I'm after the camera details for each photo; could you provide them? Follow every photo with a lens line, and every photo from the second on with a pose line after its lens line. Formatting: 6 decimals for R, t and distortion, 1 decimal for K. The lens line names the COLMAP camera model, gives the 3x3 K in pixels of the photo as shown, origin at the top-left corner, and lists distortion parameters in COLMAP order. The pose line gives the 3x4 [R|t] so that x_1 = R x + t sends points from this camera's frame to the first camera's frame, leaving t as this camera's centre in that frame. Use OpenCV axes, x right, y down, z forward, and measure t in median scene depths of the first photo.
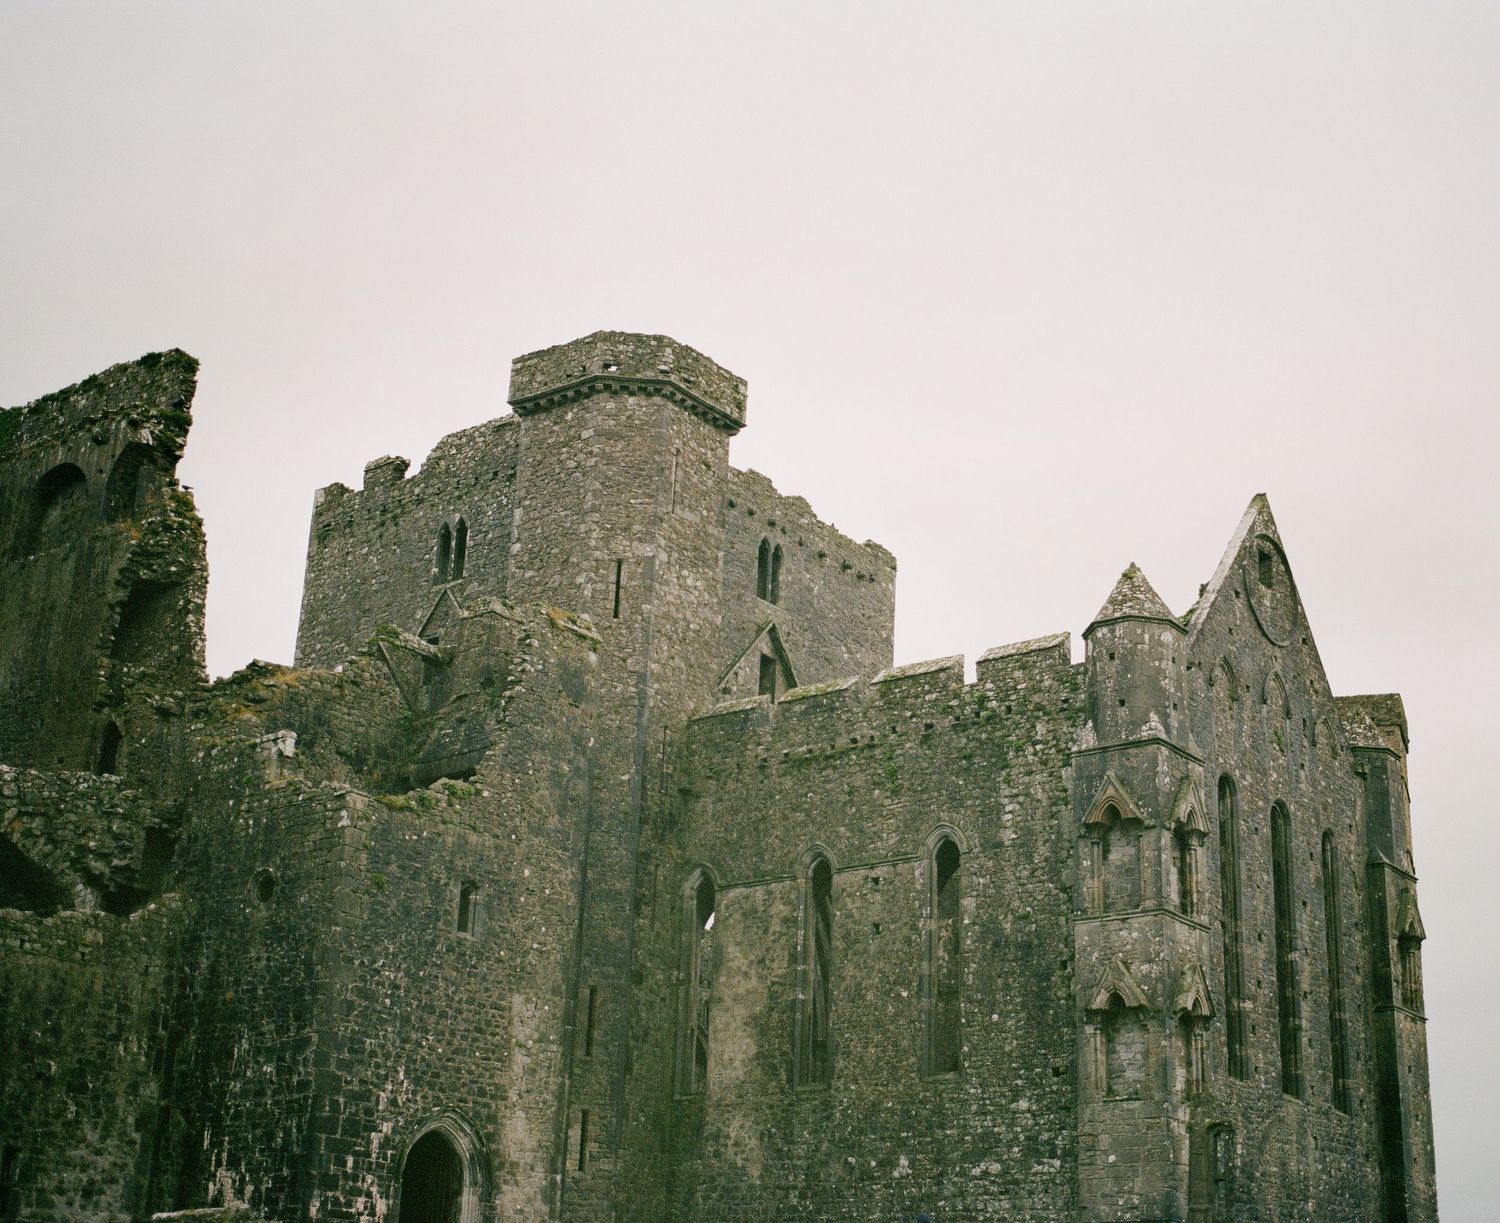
lens RADIAL K [[2483.5, 0, 750.0], [0, 2483.5, 611.5], [0, 0, 1]] dist [-0.246005, 1.458852]
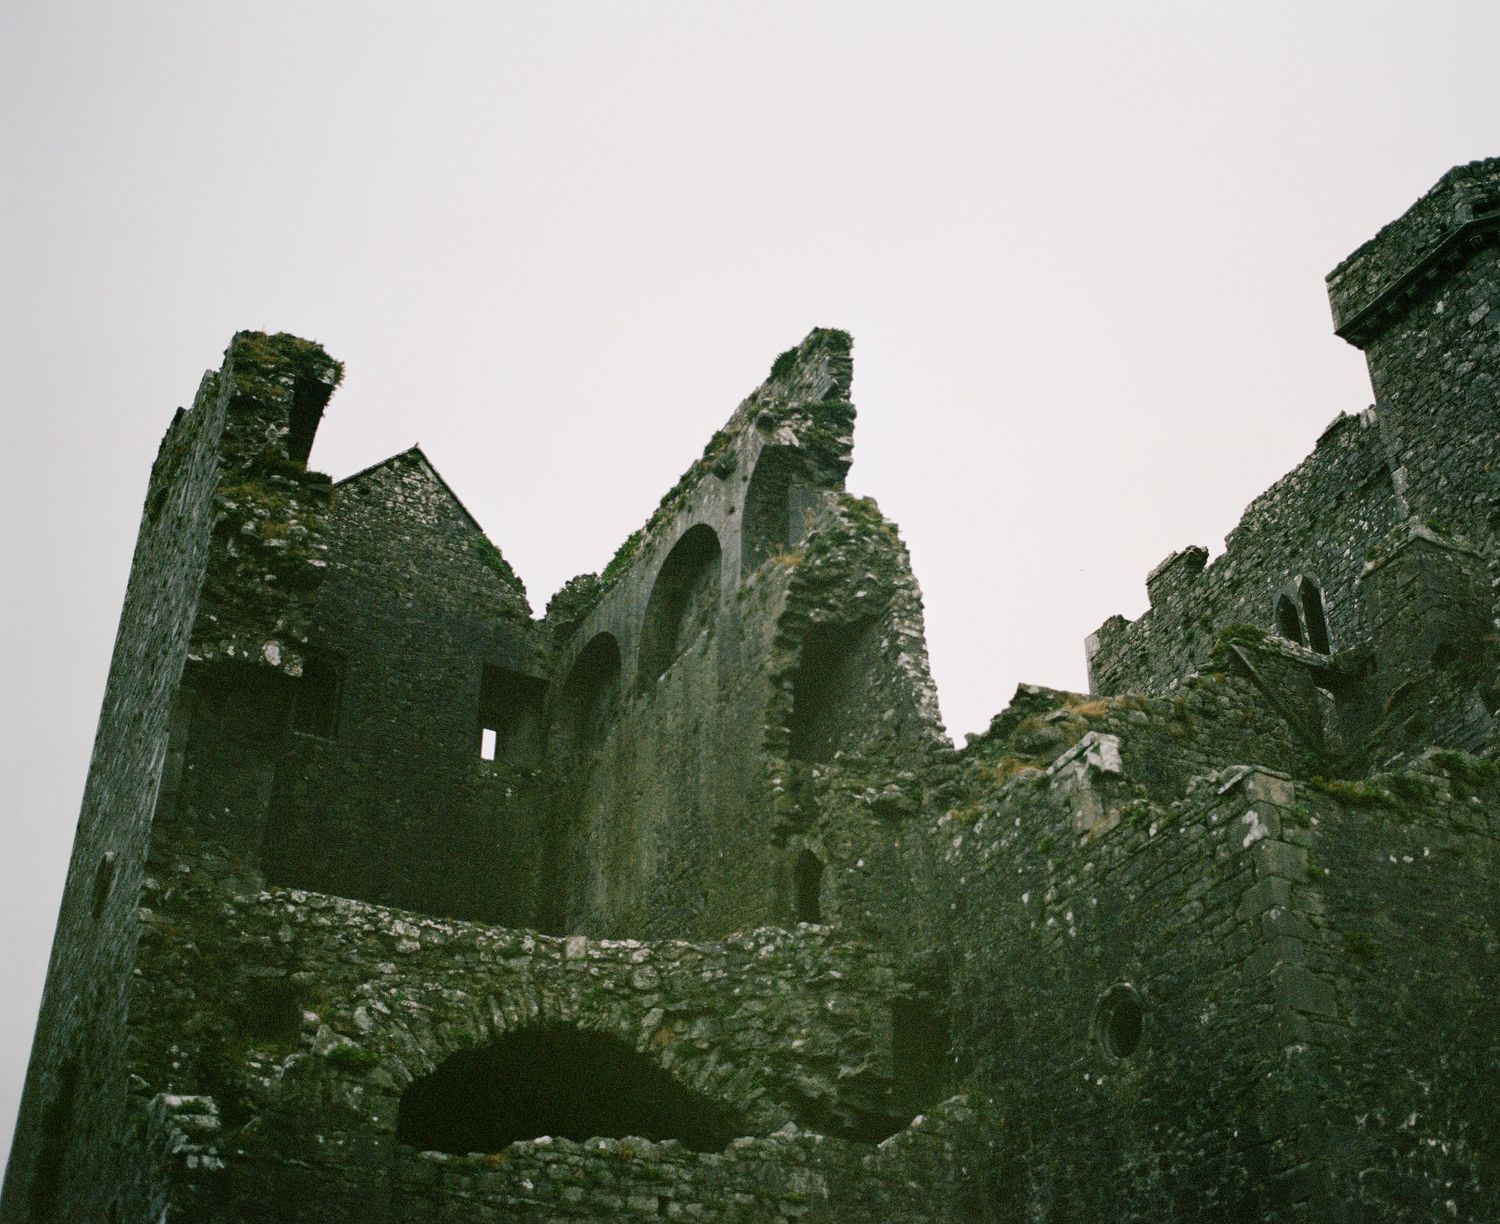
lens RADIAL K [[2048.1, 0, 750.0], [0, 2048.1, 612.0], [0, 0, 1]] dist [0.017369, -0.084535]
pose [[0.919626, -0.264096, -0.290759, -0.117266], [0.174755, 0.938024, -0.299285, 0.134287], [0.351779, 0.224419, 0.908784, 0.547813]]
